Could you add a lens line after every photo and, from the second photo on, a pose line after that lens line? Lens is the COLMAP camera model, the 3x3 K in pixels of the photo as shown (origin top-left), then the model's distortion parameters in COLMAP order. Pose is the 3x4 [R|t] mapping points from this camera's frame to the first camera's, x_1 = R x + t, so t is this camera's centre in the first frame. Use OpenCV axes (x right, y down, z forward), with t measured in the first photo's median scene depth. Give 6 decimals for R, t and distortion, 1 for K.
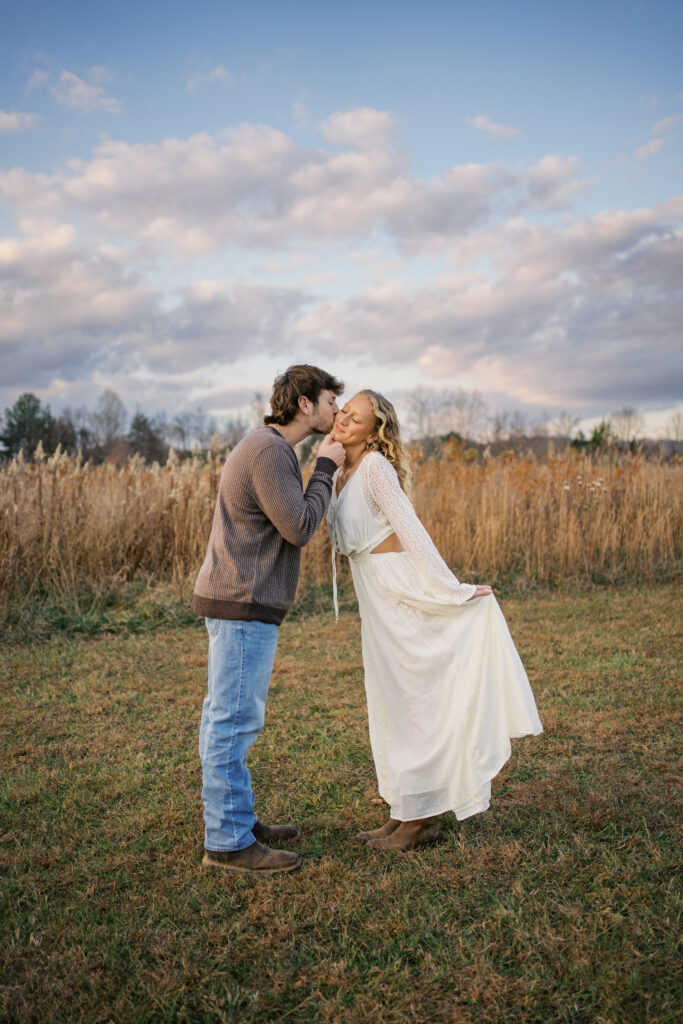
lens RADIAL K [[1015.4, 0, 341.5], [0, 1015.4, 512.0], [0, 0, 1]] dist [-0.022210, 0.116765]
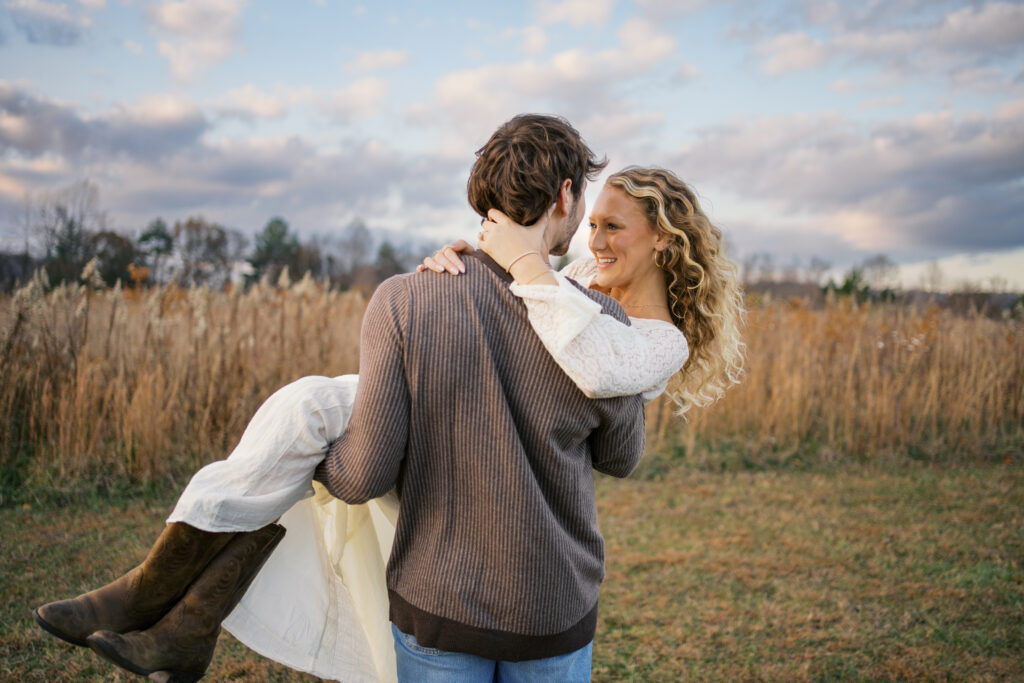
lens RADIAL K [[1015.4, 0, 518.6], [0, 1015.4, 338.0], [0, 0, 1]] dist [-0.022210, 0.116765]
pose [[0.997129, 0.044246, -0.061445, -0.036182], [-0.044789, 0.998968, -0.007485, -0.010431], [0.061051, 0.010215, 0.998082, 0.129019]]
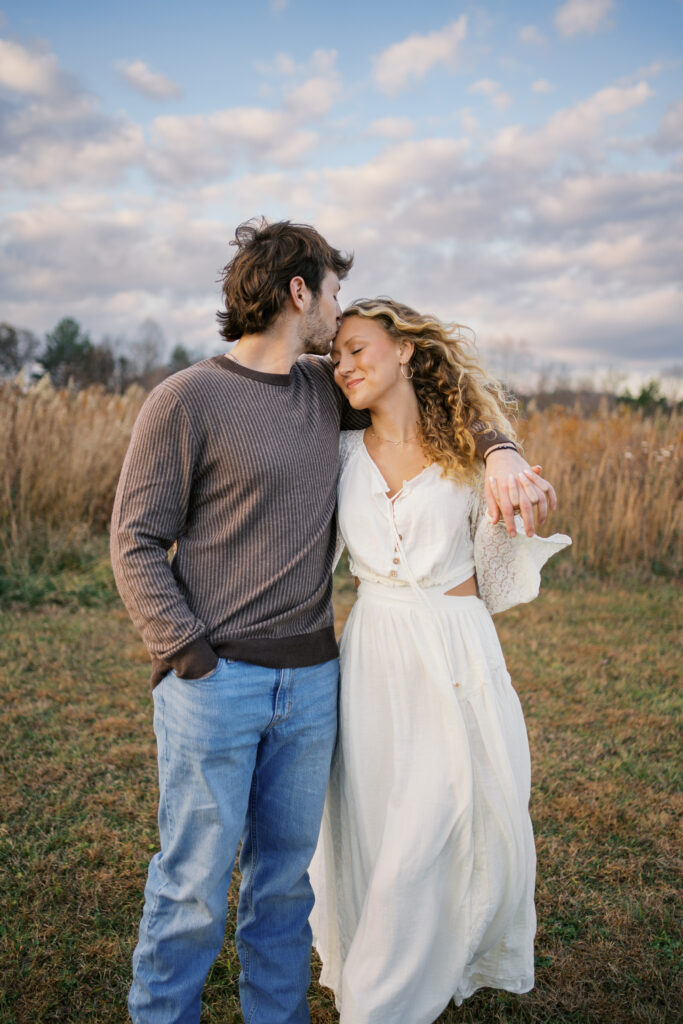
lens RADIAL K [[1015.4, 0, 341.5], [0, 1015.4, 512.0], [0, 0, 1]] dist [-0.022210, 0.116765]
pose [[0.997553, 0.061333, -0.033548, 0.020584], [-0.059328, 0.996563, 0.057808, -0.013219], [0.036978, -0.055676, 0.997764, 0.178271]]
